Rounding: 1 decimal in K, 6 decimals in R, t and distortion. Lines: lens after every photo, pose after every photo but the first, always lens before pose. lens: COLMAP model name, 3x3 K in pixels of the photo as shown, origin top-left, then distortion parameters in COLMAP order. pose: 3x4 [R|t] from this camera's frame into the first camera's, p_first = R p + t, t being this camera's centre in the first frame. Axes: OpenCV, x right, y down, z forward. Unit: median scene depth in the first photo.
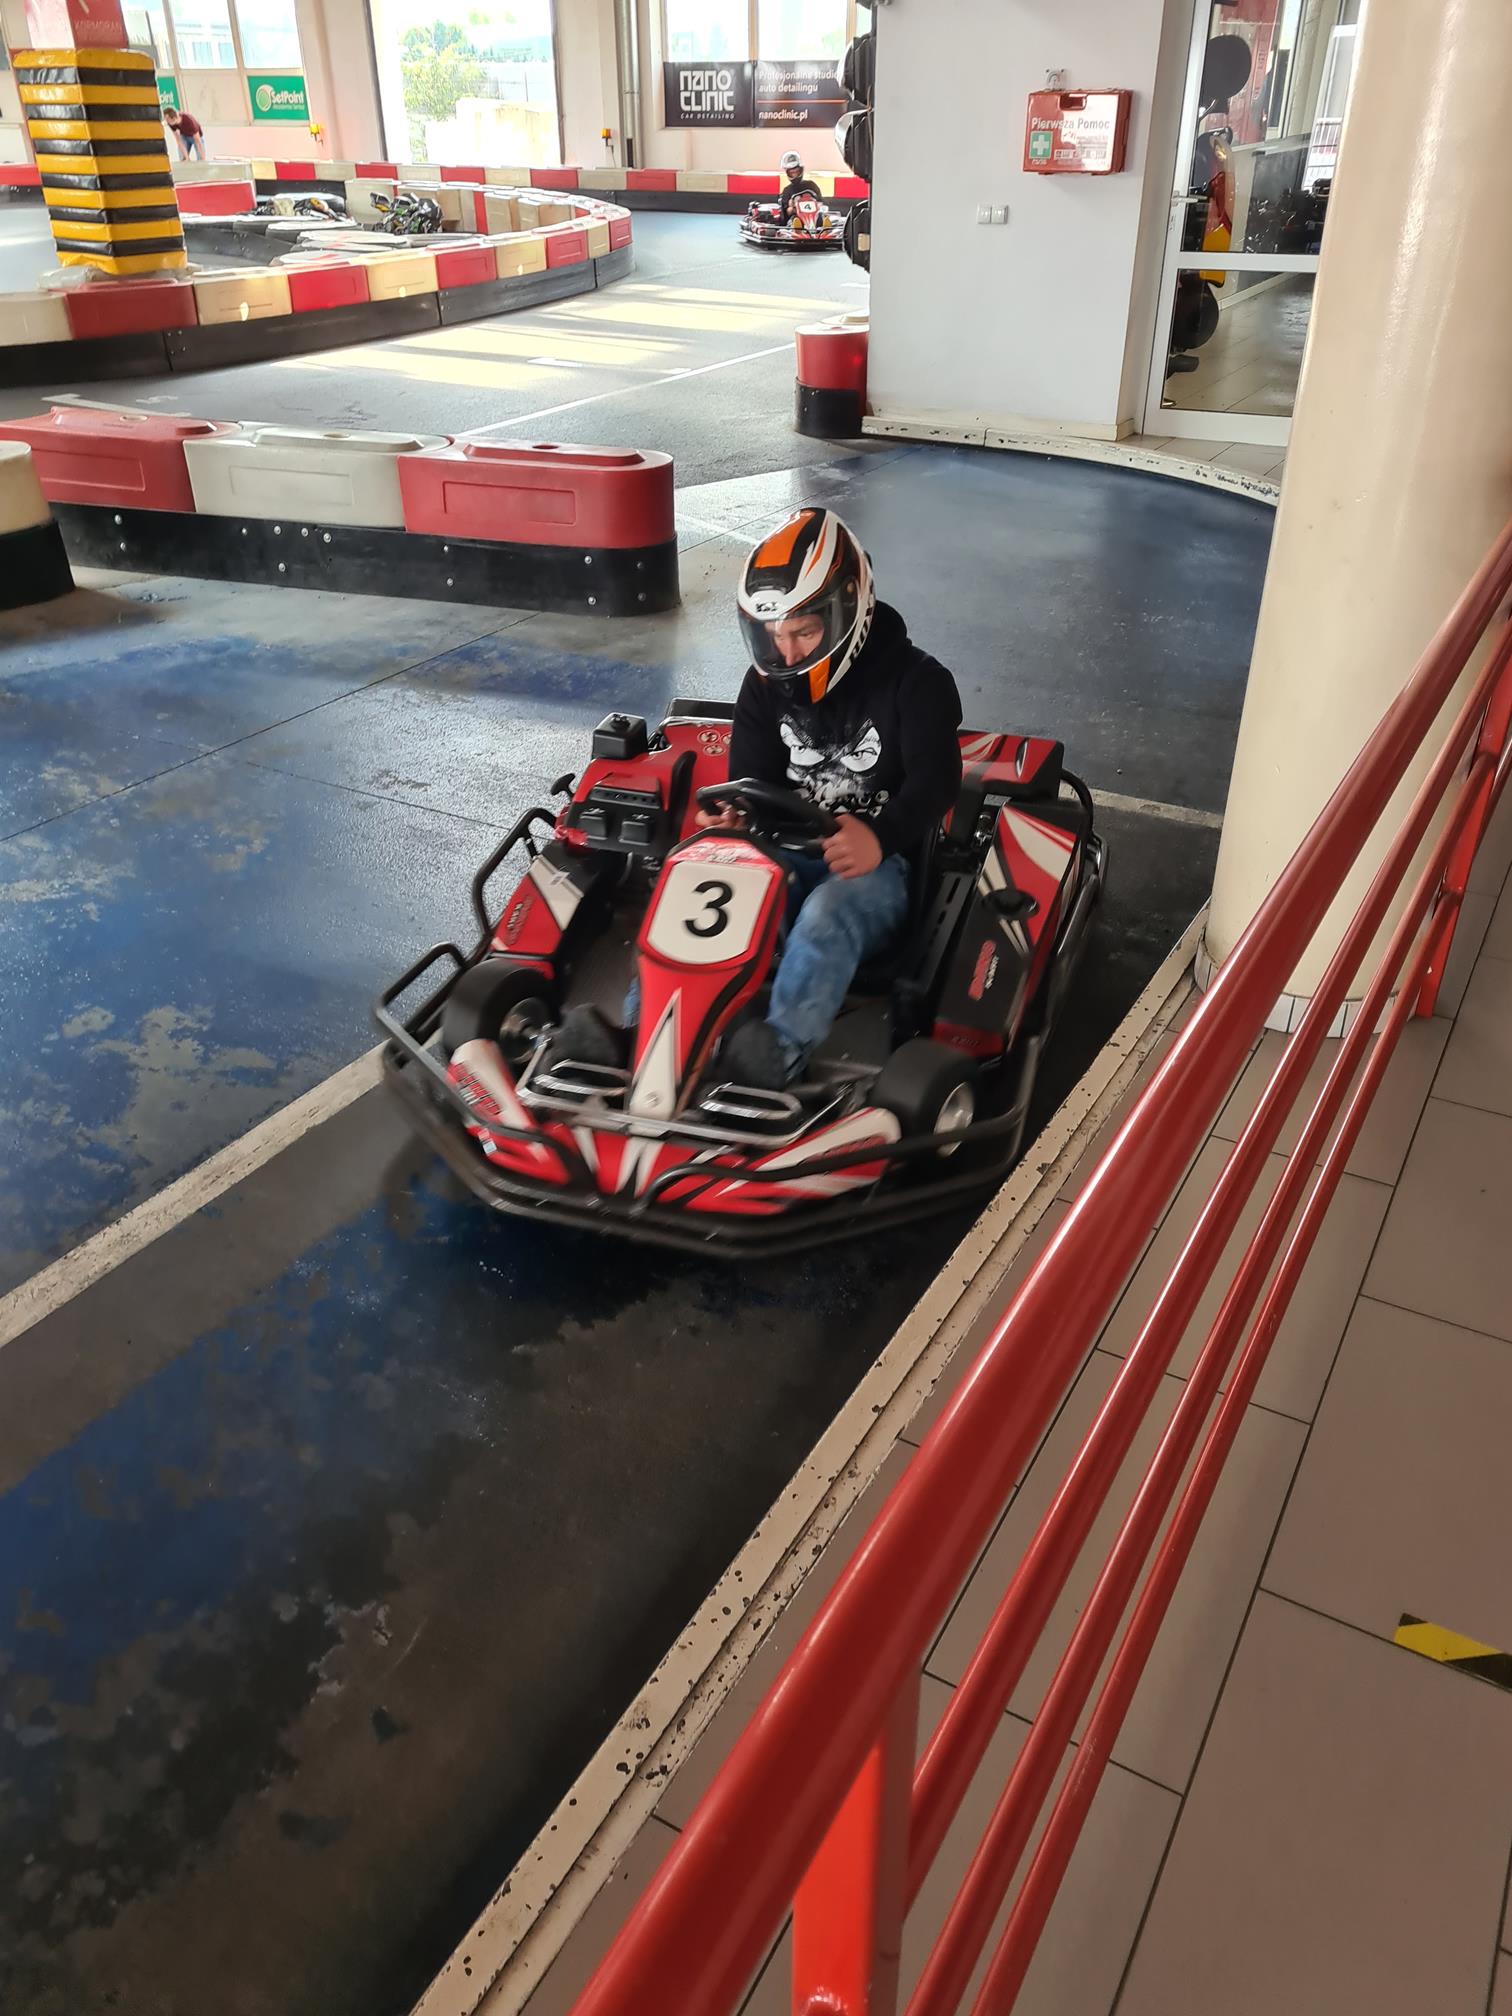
lens RADIAL K [[1523.0, 0, 743.3], [0, 1523.0, 1032.6], [0, 0, 1]] dist [0.076787, -0.058030]
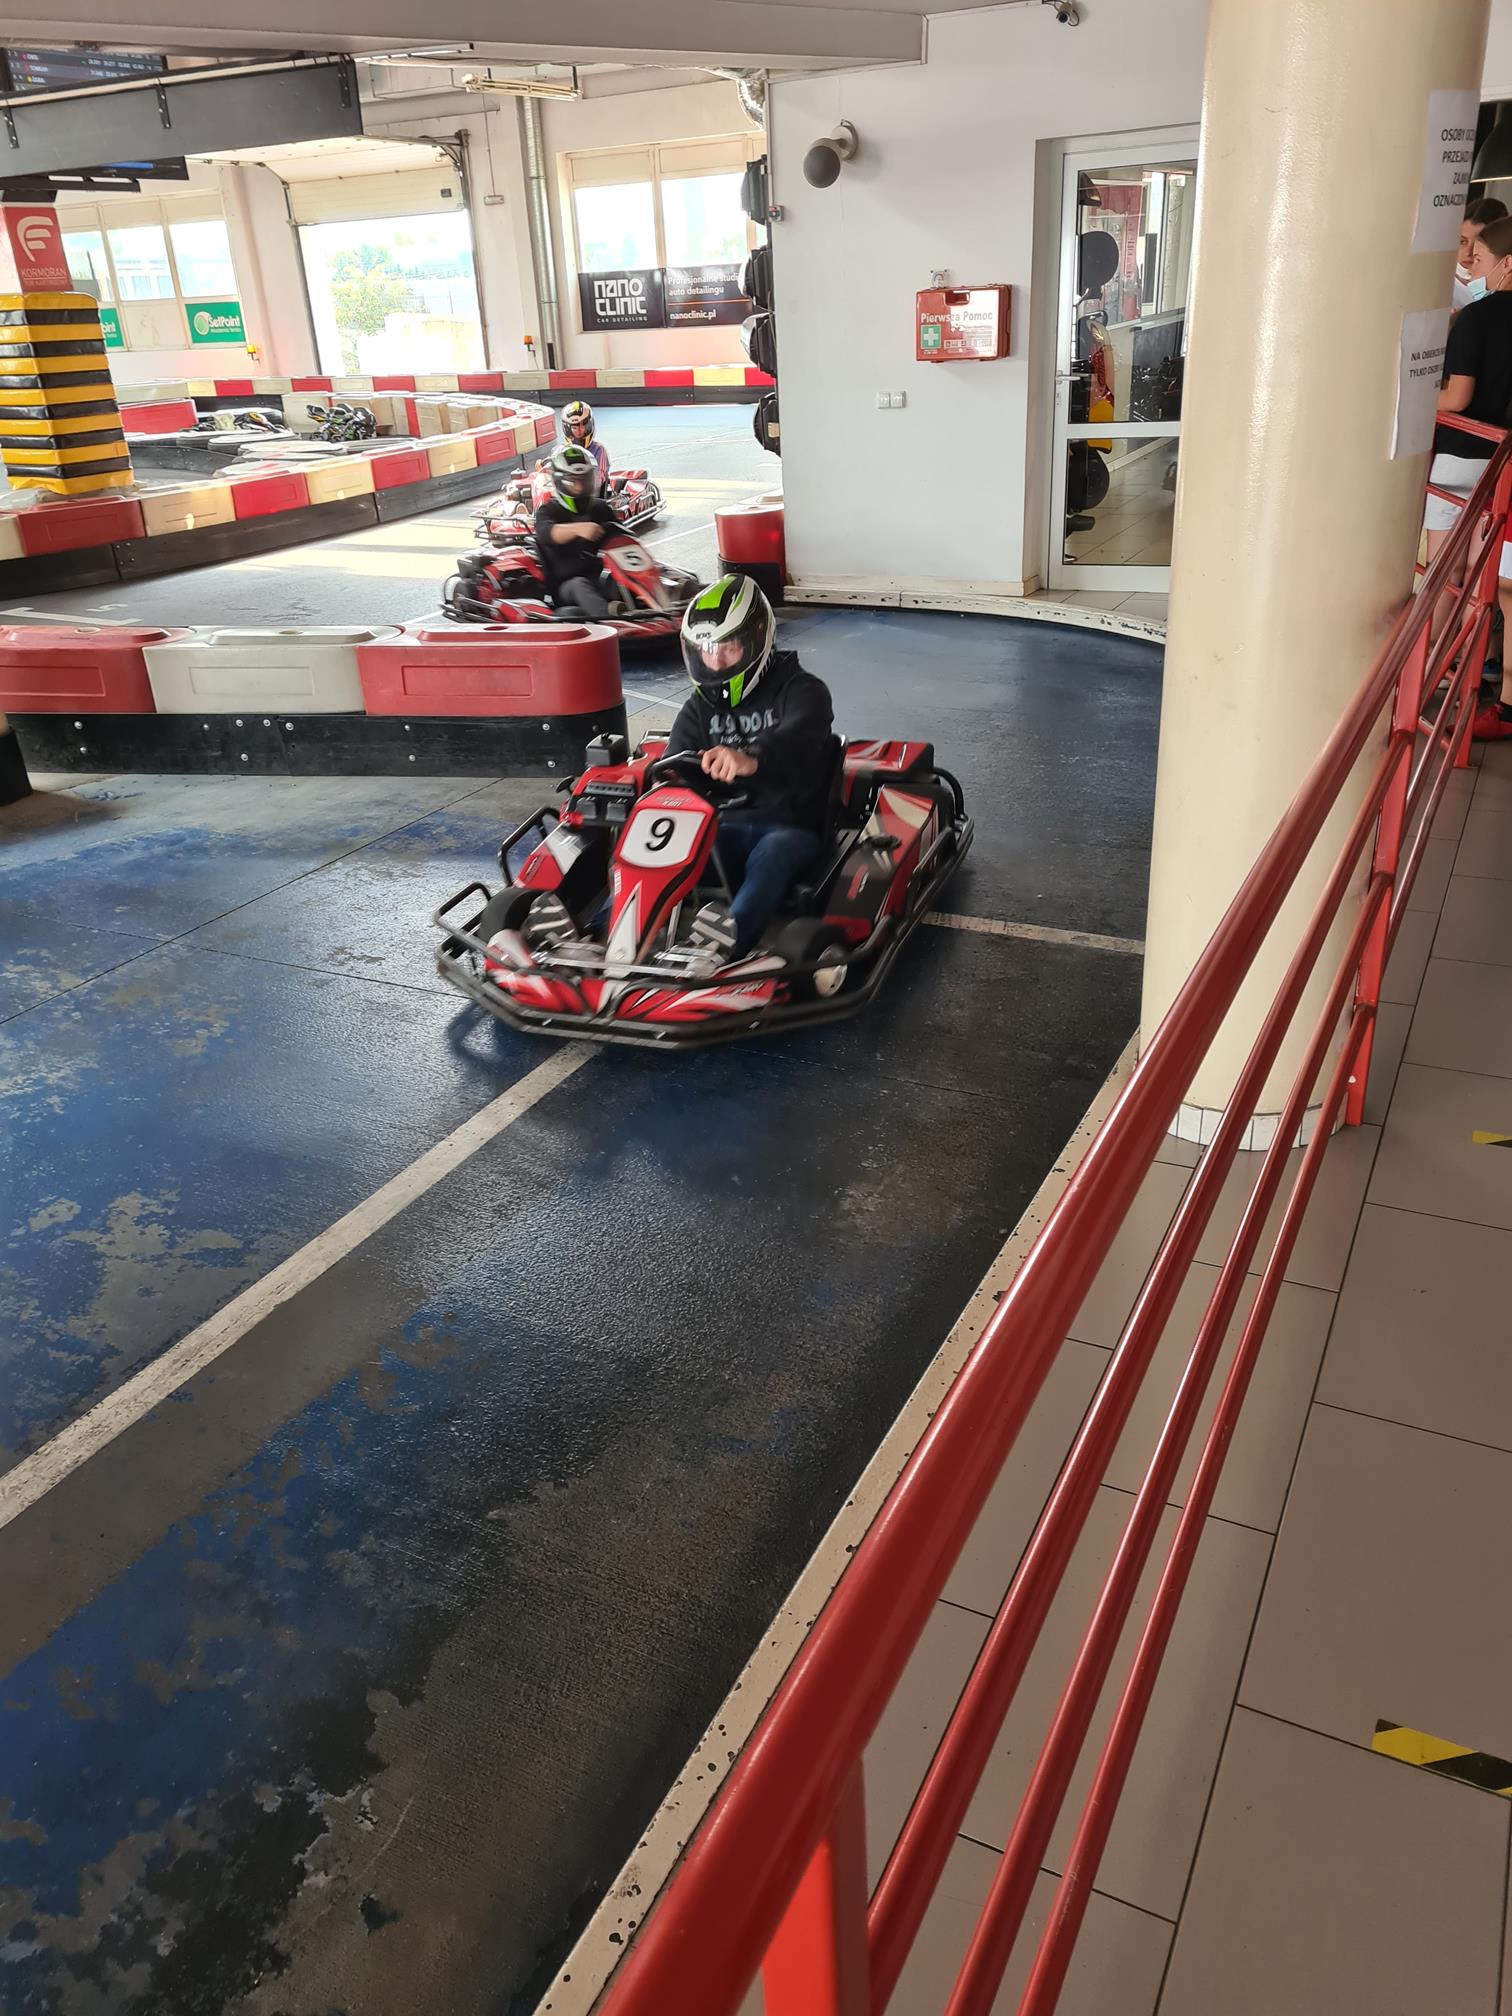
lens RADIAL K [[1523.0, 0, 735.0], [0, 1523.0, 1016.7], [0, 0, 1]] dist [0.076787, -0.058030]
pose [[0.997827, -0.062028, 0.022213, 0.004654], [0.064012, 0.992524, -0.103916, -0.001107], [-0.015602, 0.105112, 0.994338, -0.020033]]
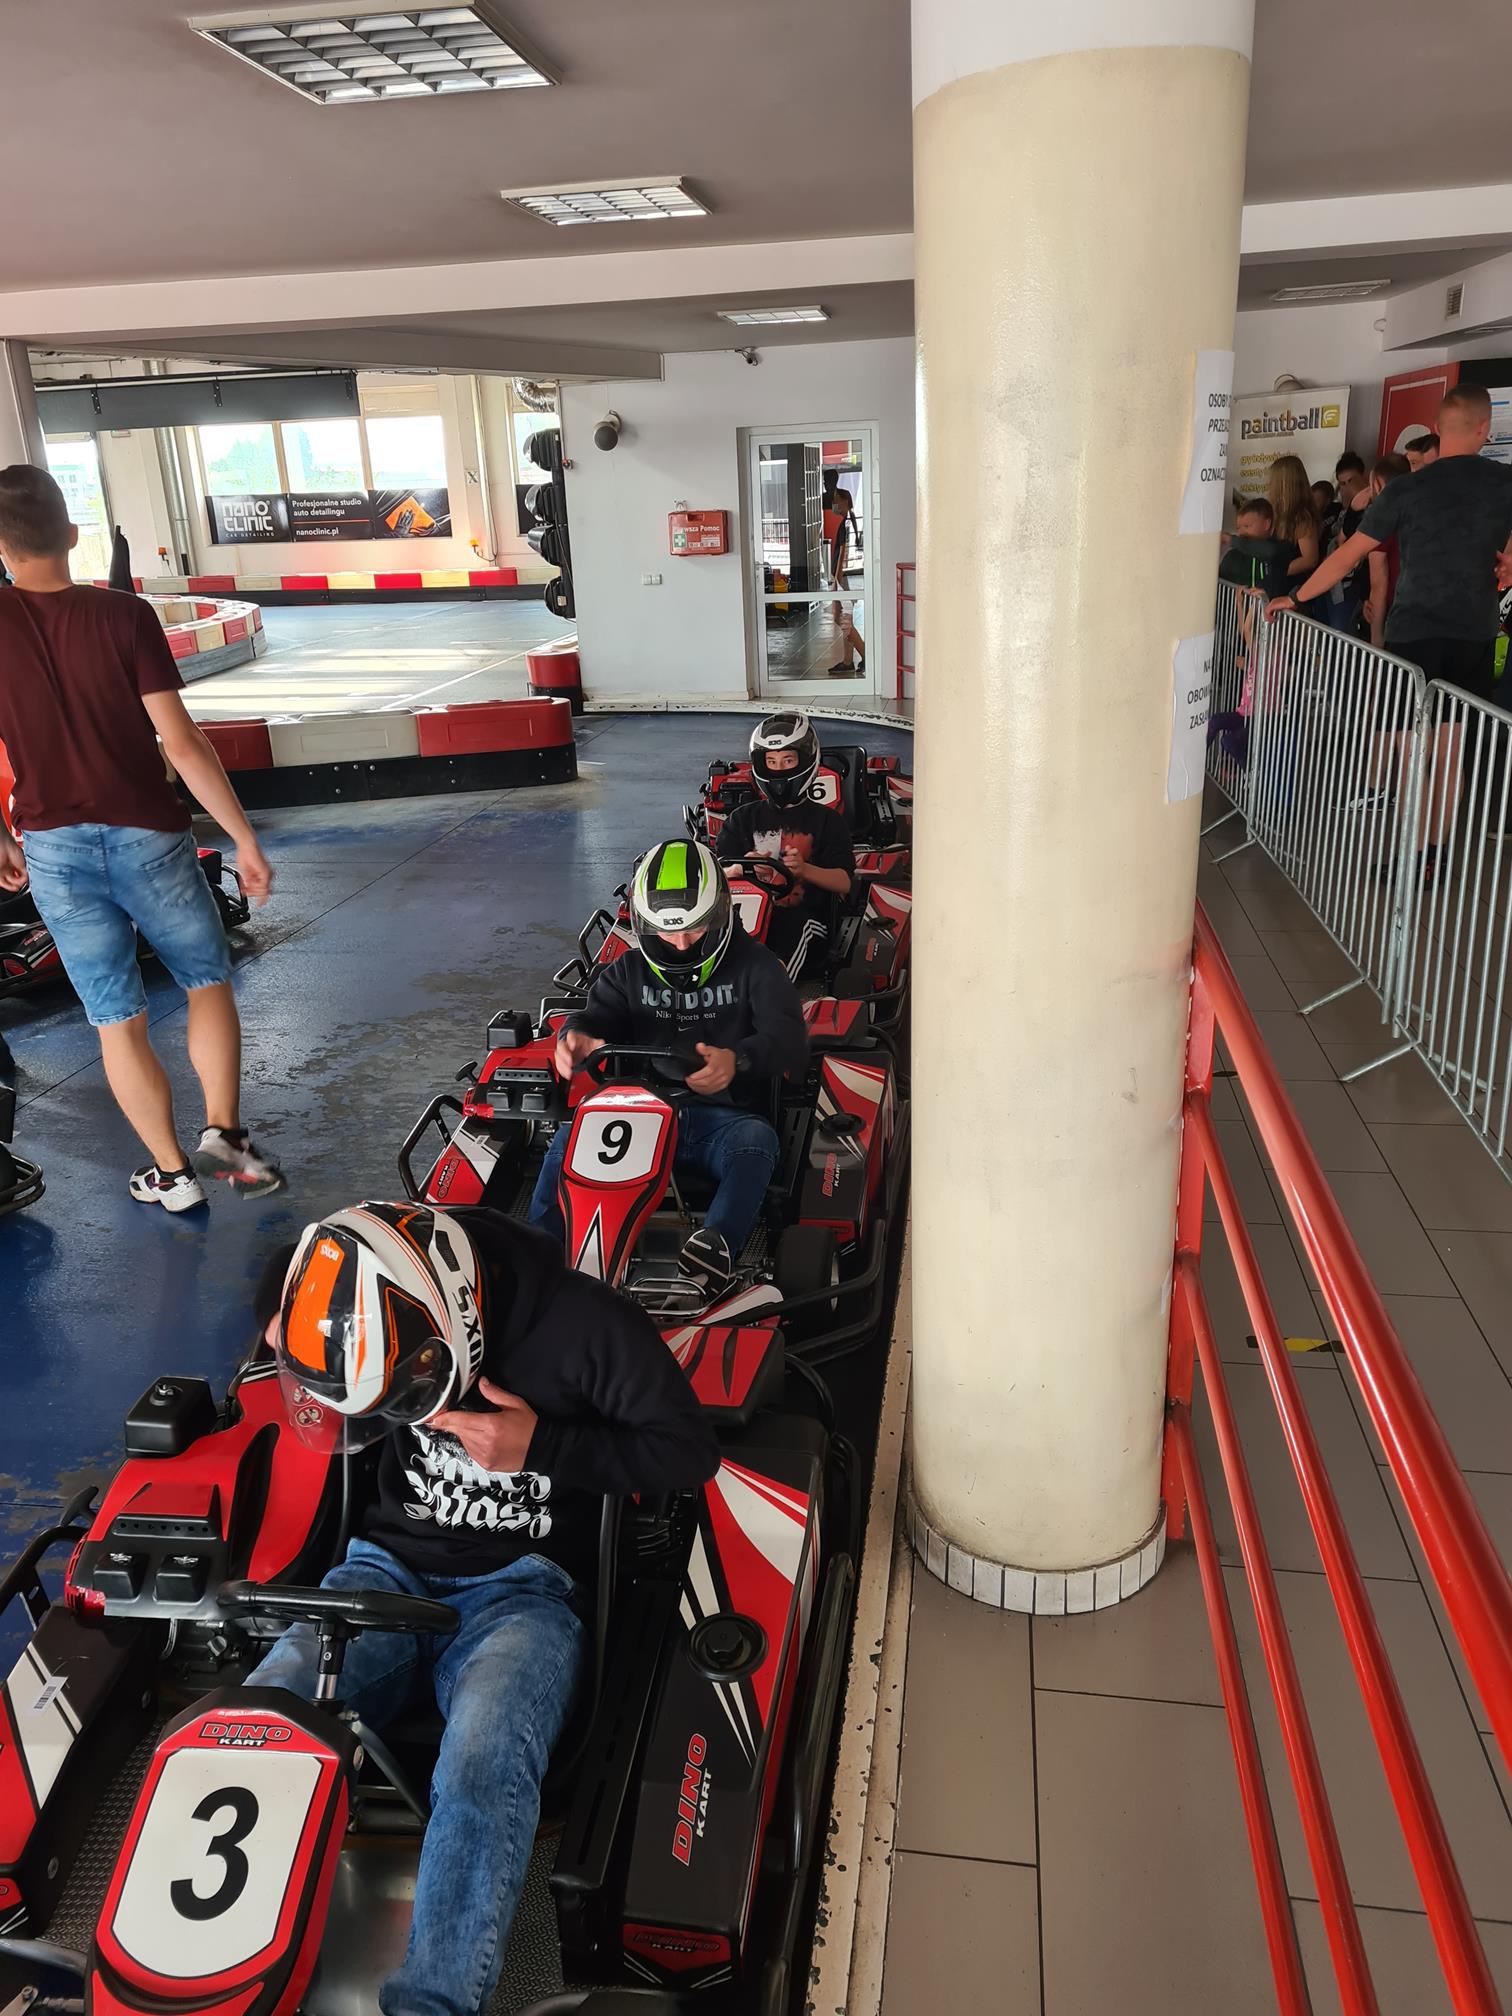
lens RADIAL K [[1523.0, 0, 754.2], [0, 1523.0, 1011.9], [0, 0, 1]] dist [0.076787, -0.058030]
pose [[0.928227, -0.150792, 0.340083, -0.587298], [0.223101, 0.957170, -0.184528, 0.387435], [-0.297692, 0.247157, 0.922113, -0.687109]]
